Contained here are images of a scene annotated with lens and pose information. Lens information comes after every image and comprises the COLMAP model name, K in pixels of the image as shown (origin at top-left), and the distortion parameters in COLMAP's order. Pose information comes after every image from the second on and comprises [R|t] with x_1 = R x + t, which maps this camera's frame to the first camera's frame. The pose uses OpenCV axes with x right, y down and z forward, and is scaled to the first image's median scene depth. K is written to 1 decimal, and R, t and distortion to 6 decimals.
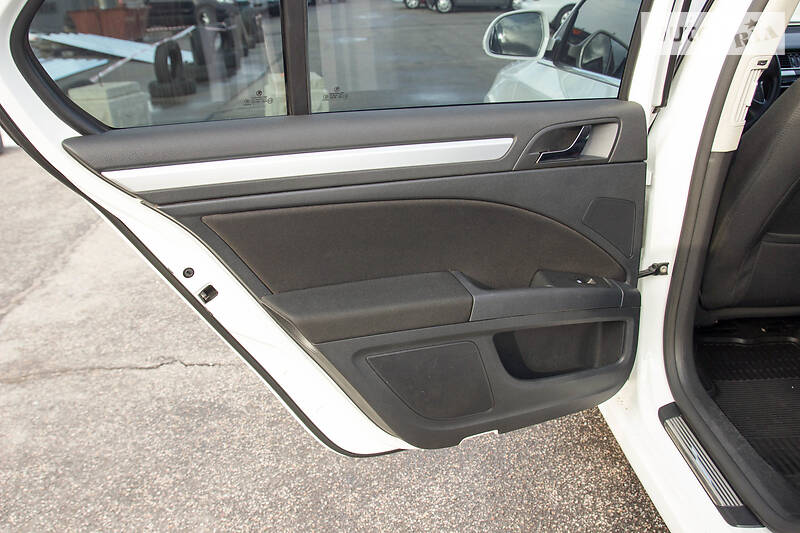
lens RADIAL K [[733.0, 0, 400.0], [0, 733.0, 266.5], [0, 0, 1]] dist [-0.067173, 0.008031]
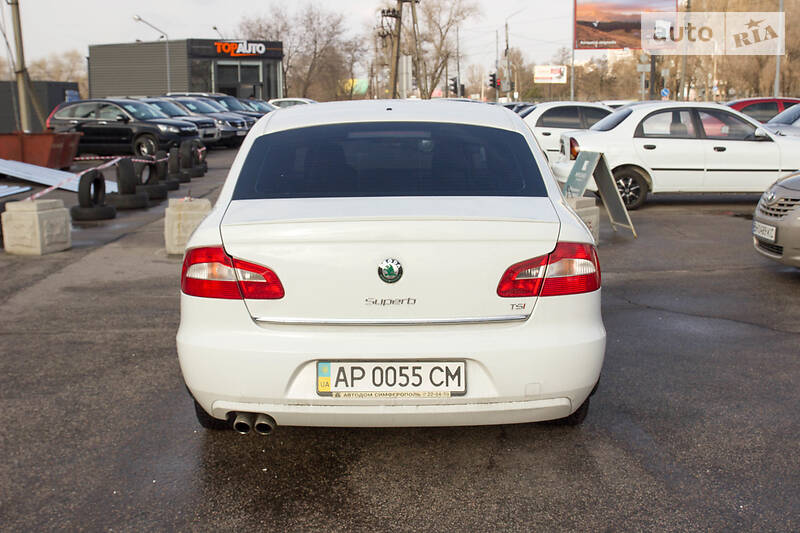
lens RADIAL K [[1033.4, 0, 400.0], [0, 1033.4, 266.5], [0, 0, 1]] dist [-0.012772, -0.000679]
pose [[0.999376, 0.031112, -0.016738, 0.120492], [-0.034020, 0.975242, -0.218510, 0.107258], [0.009525, 0.218943, 0.975691, -0.335387]]
